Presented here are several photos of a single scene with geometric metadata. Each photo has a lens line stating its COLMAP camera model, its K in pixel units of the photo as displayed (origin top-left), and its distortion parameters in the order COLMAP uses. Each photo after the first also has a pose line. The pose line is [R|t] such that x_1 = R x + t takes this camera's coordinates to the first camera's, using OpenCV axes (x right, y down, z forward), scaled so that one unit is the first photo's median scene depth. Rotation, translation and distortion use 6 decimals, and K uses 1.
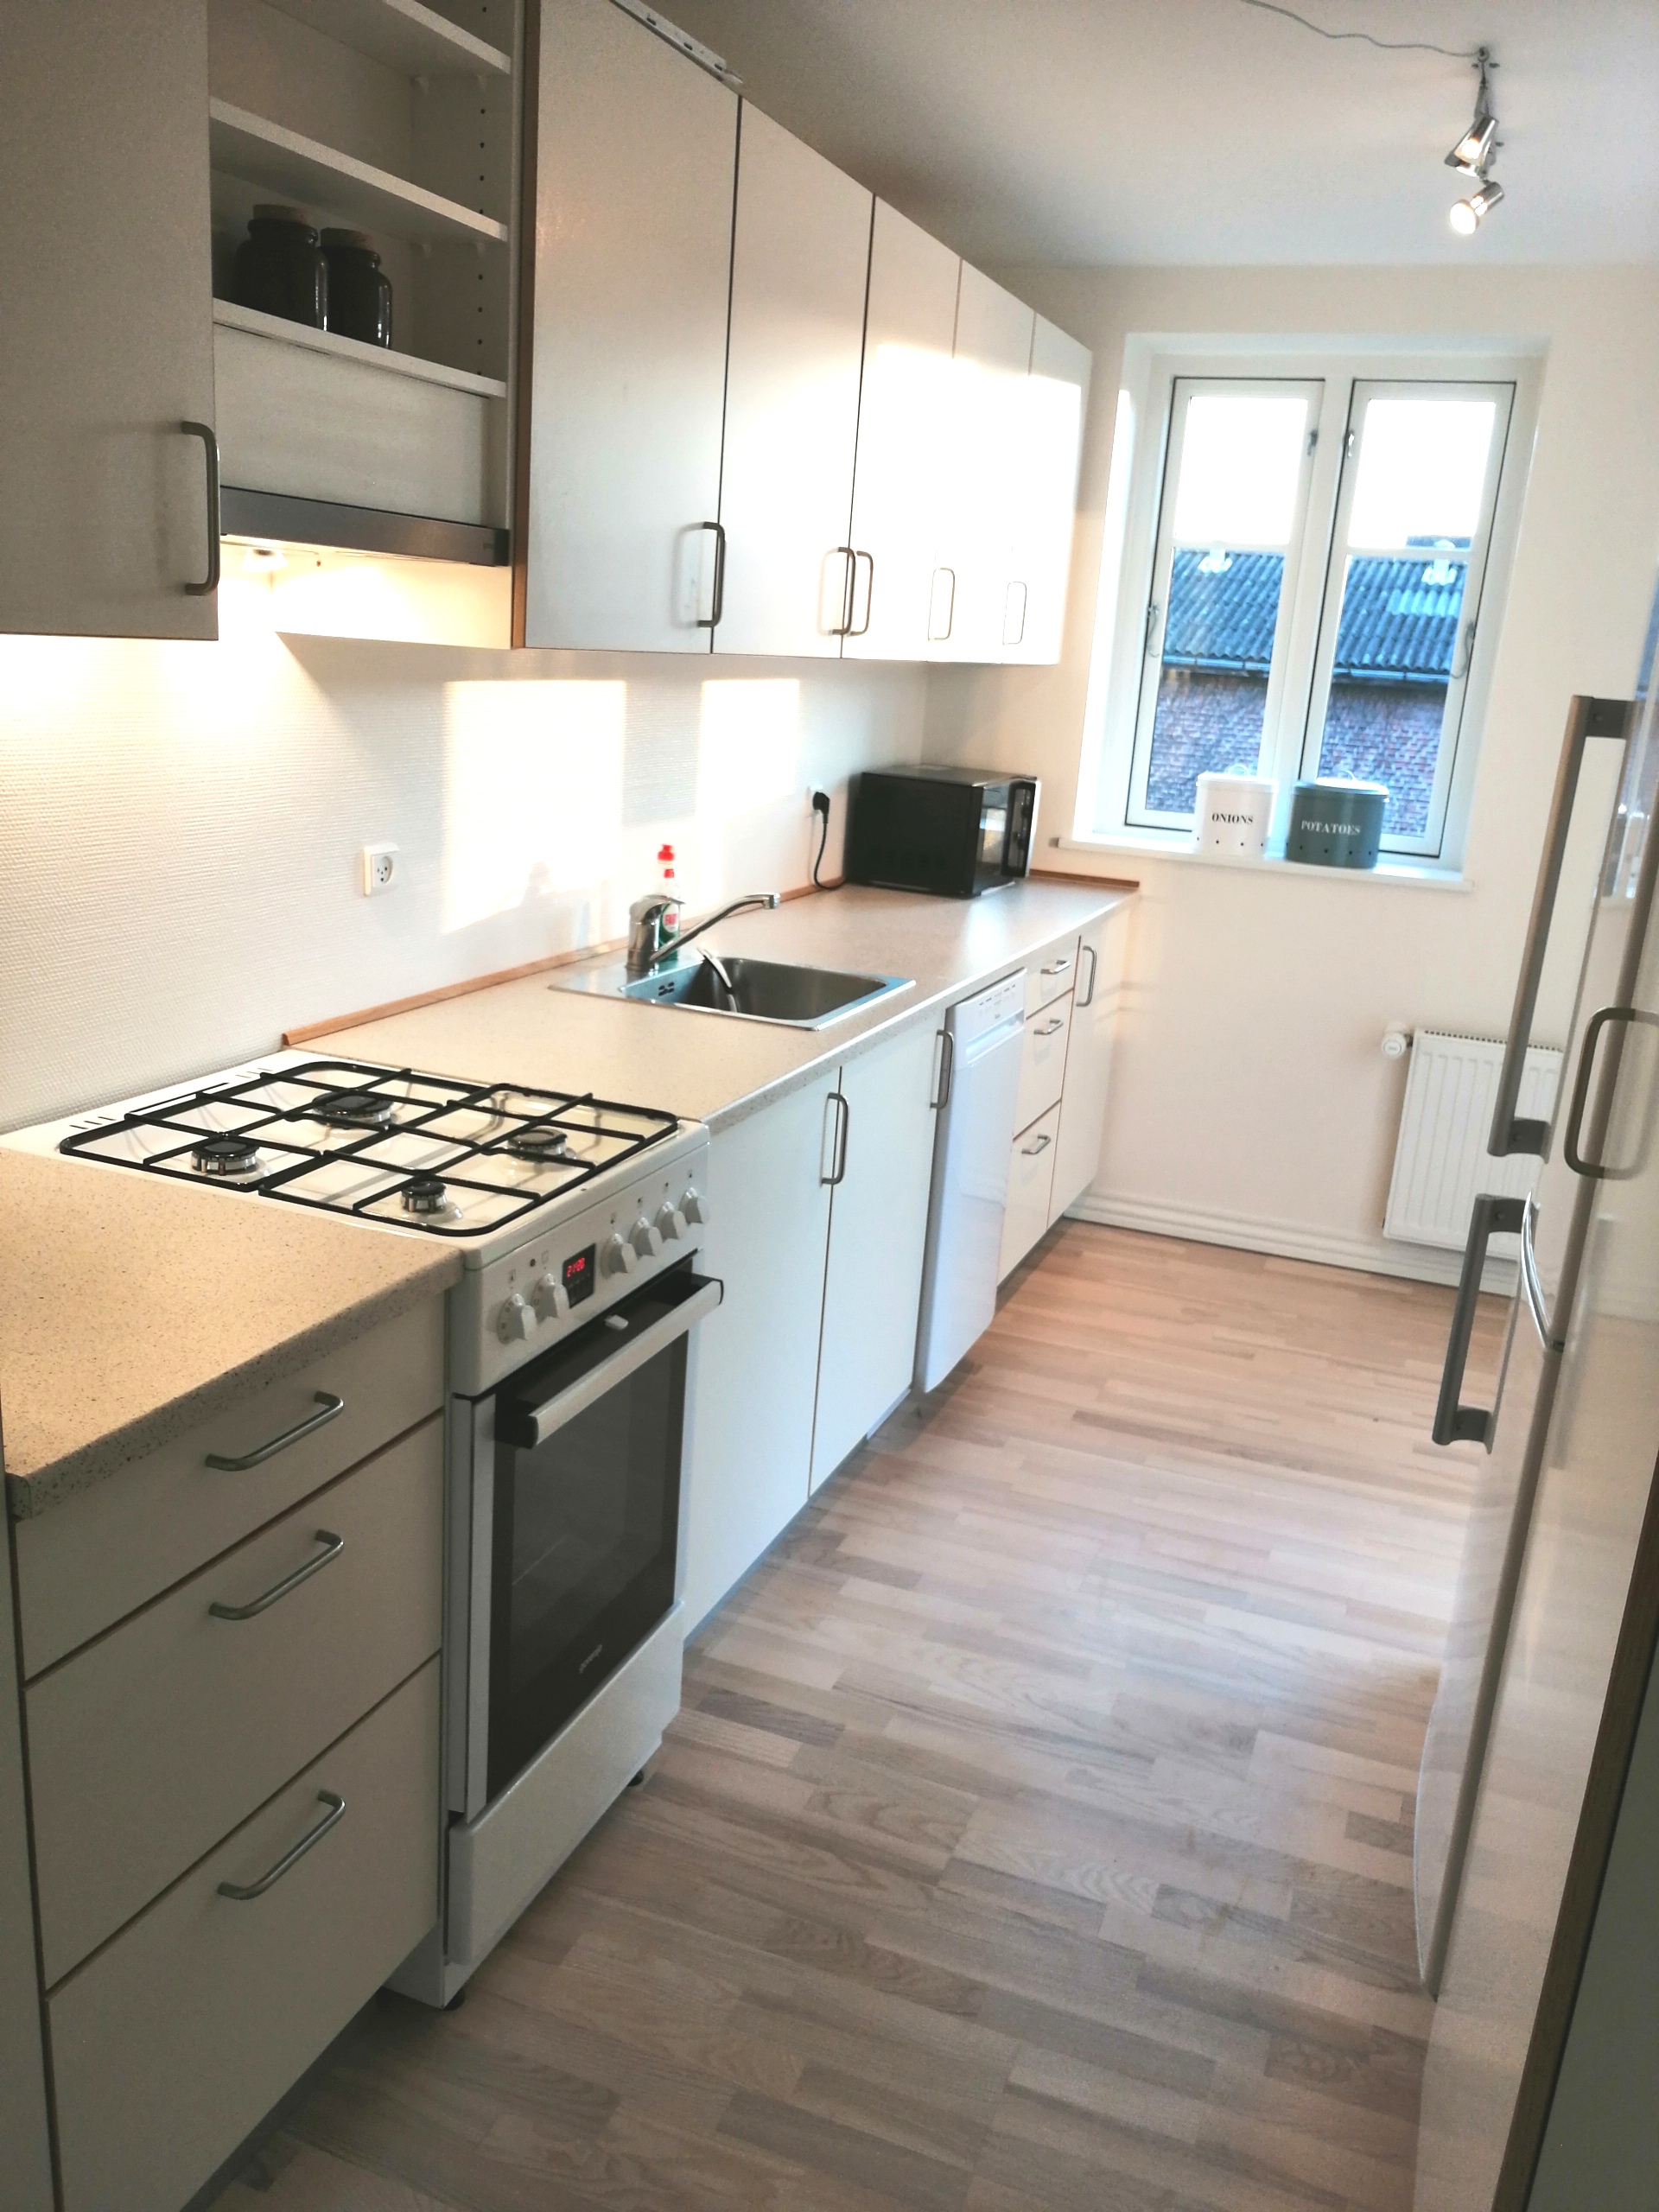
lens RADIAL K [[1717.1, 0, 833.2], [0, 1717.1, 1108.1], [0, 0, 1]] dist [-0.016673, 0.000368]
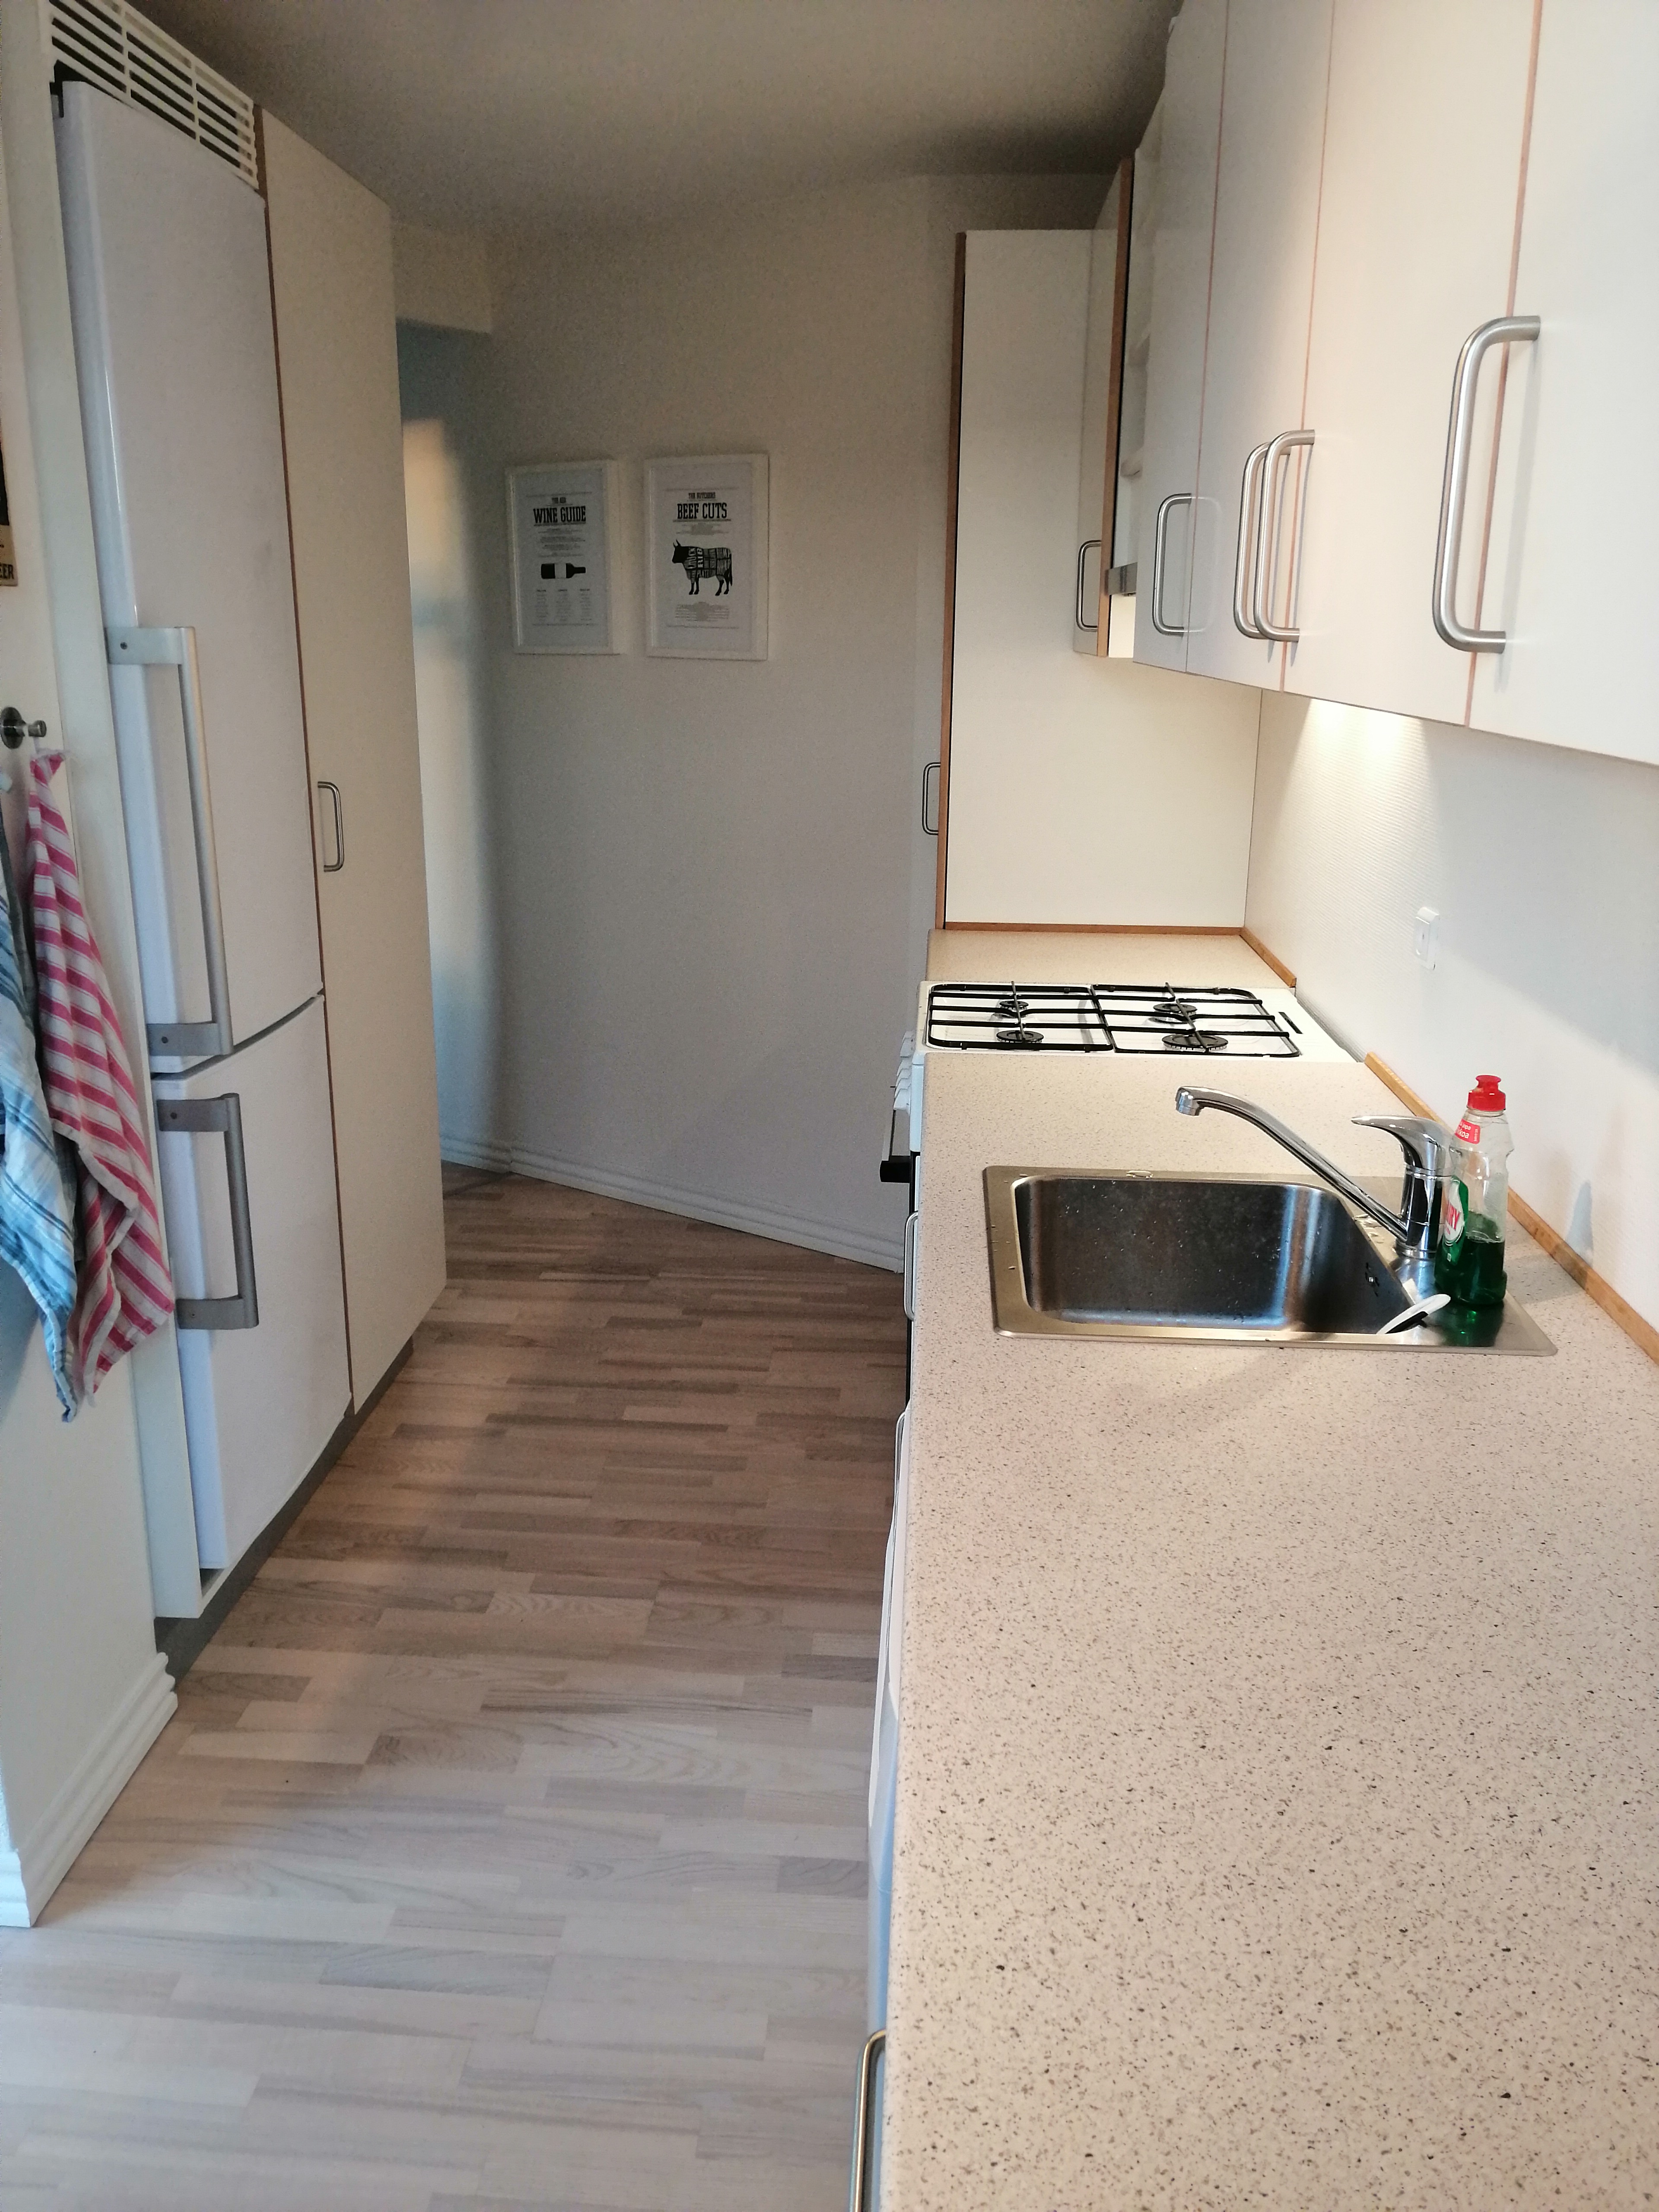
lens RADIAL K [[1717.1, 0, 829.2], [0, 1717.1, 1107.3], [0, 0, 1]] dist [-0.016673, 0.000368]
pose [[-0.948251, 0.001626, -0.317517, 0.320198], [-0.160318, 0.860712, 0.483191, -0.460038], [0.274076, 0.509090, -0.815910, 1.738376]]
